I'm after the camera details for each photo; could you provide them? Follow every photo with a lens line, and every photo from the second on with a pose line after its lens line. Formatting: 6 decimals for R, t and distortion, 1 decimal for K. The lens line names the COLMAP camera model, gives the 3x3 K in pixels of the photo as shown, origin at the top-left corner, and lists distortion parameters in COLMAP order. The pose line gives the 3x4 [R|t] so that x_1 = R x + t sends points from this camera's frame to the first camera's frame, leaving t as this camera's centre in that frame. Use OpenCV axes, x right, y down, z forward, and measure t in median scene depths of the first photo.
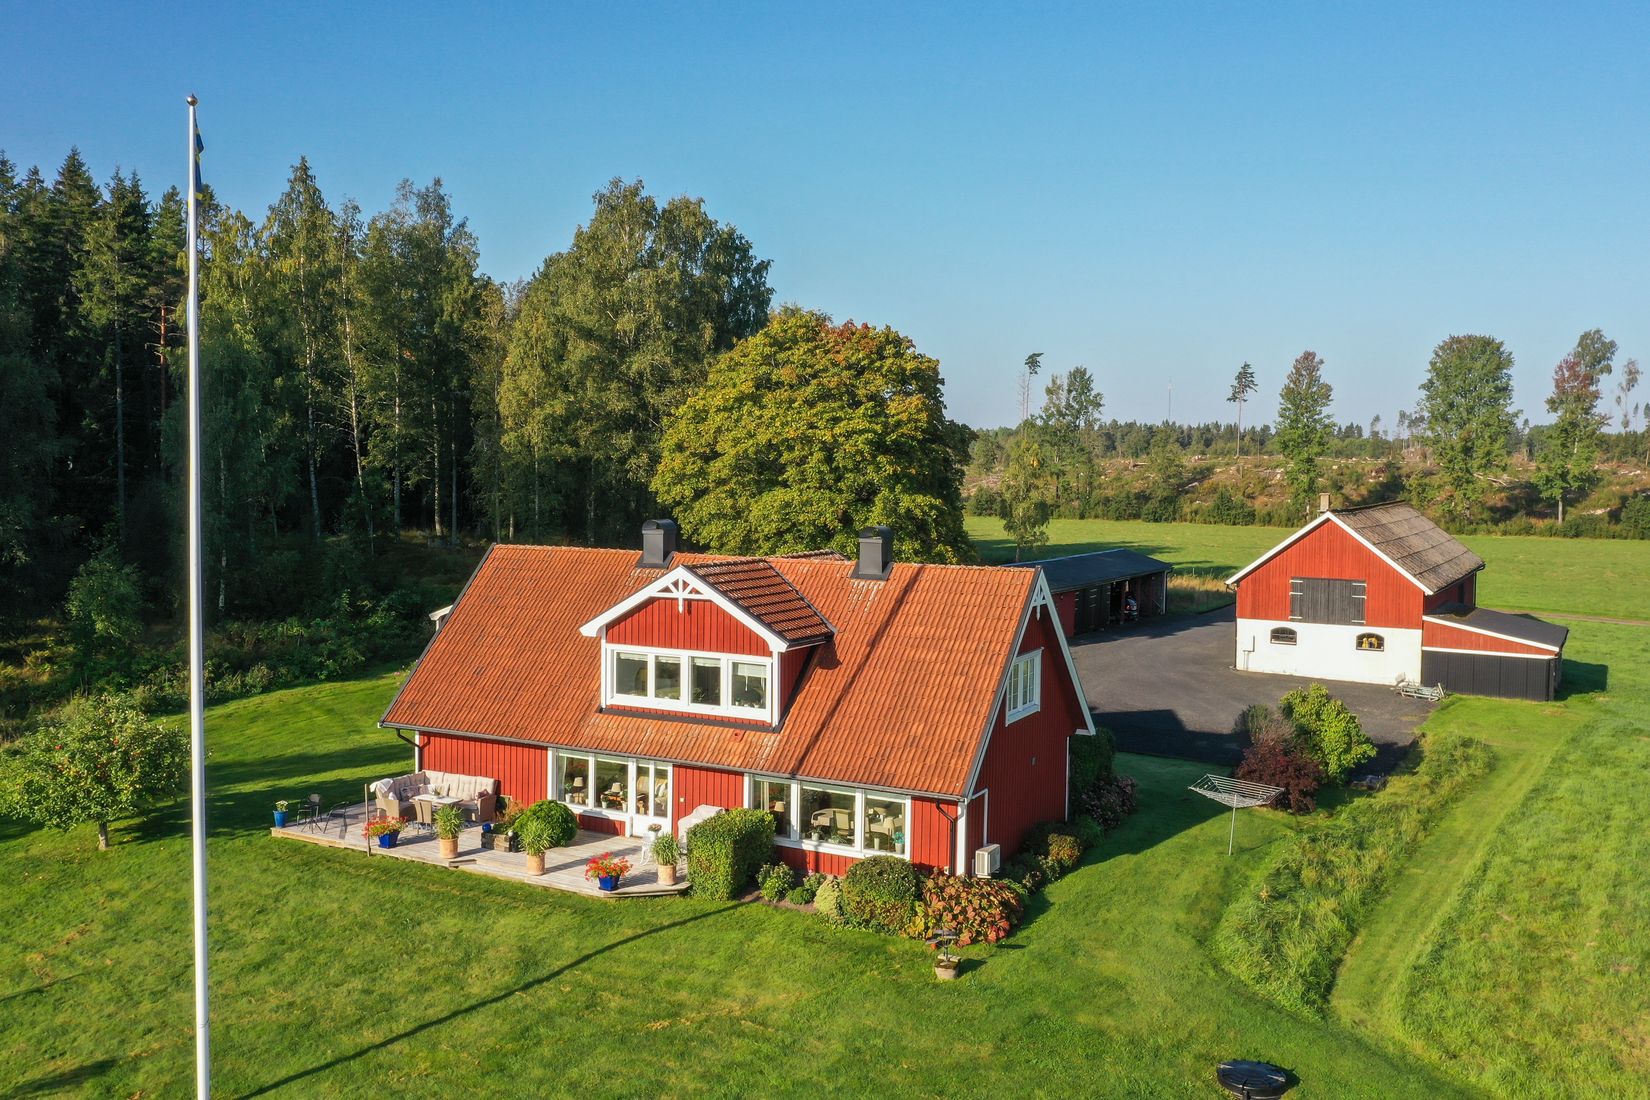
lens RADIAL K [[1466.4, 0, 810.7], [0, 1466.4, 398.6], [0, 0, 1]] dist [-0.005446, -0.001442]
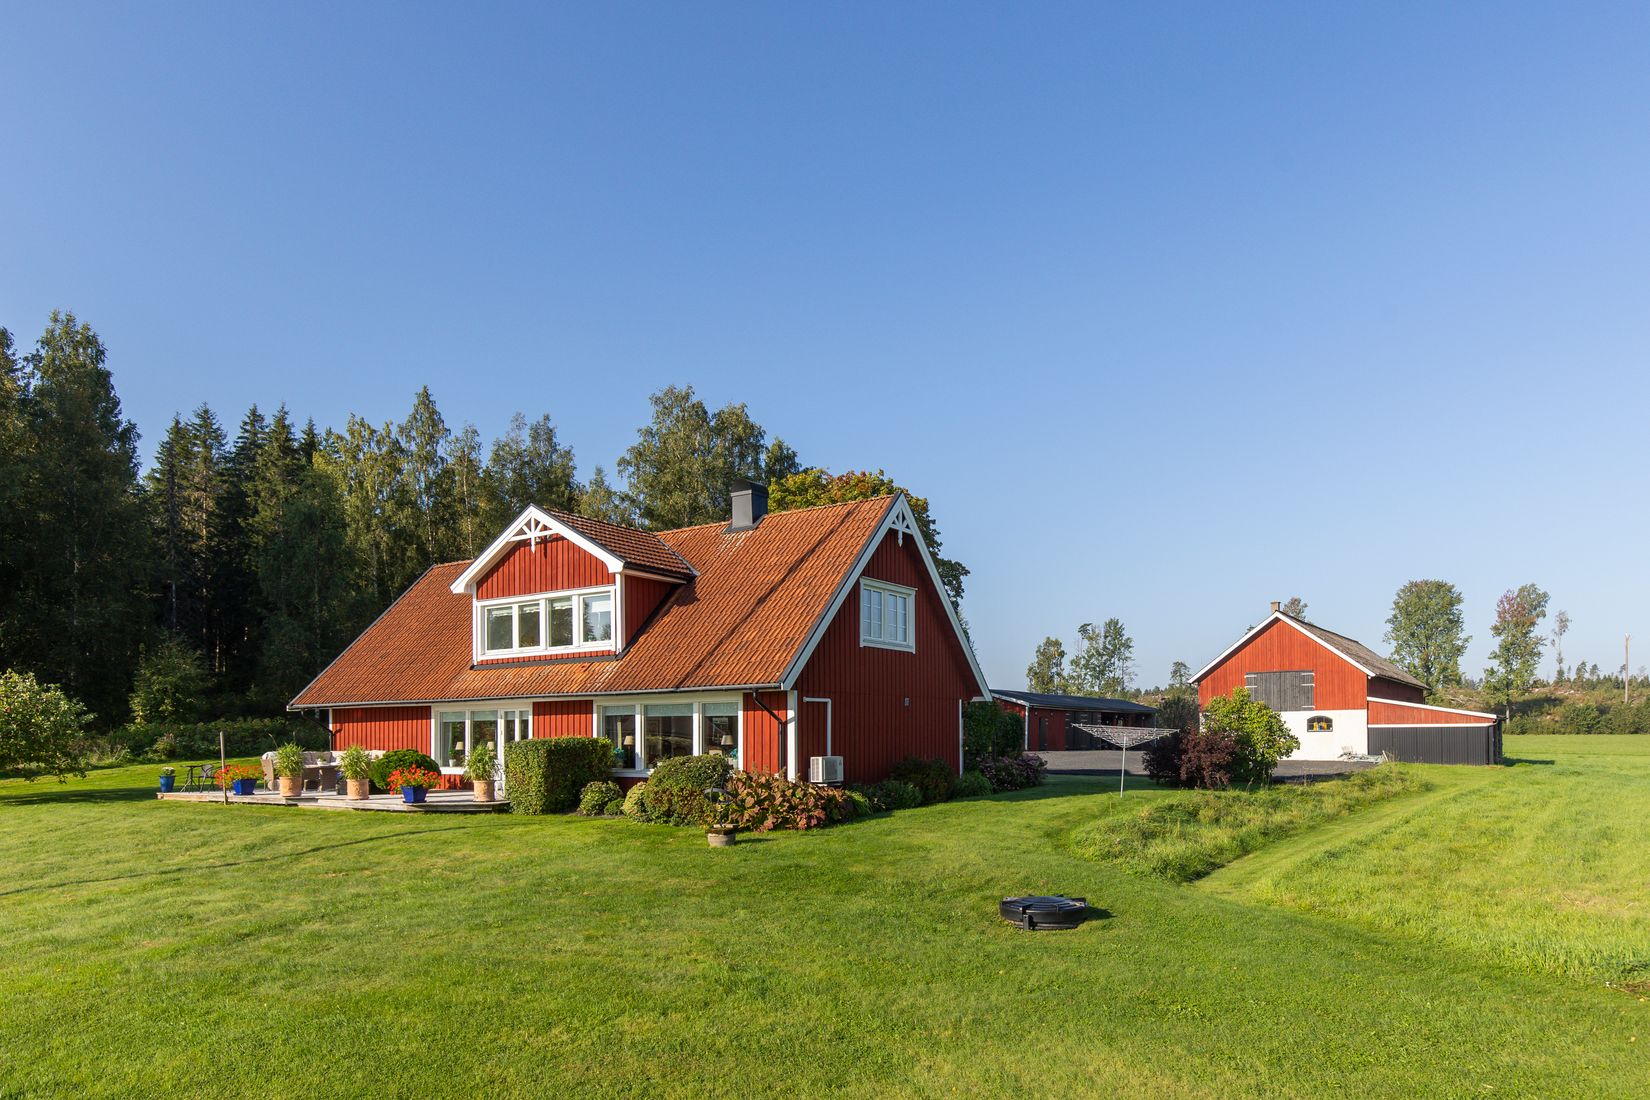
lens RADIAL K [[1062.9, 0, 855.5], [0, 1062.9, 656.6], [0, 0, 1]] dist [-0.000972, -0.004300]
pose [[0.996306, -0.036271, -0.077834, 0.172058], [0.033354, 0.998703, -0.038461, 0.241082], [0.079128, 0.035723, 0.996224, 0.301589]]
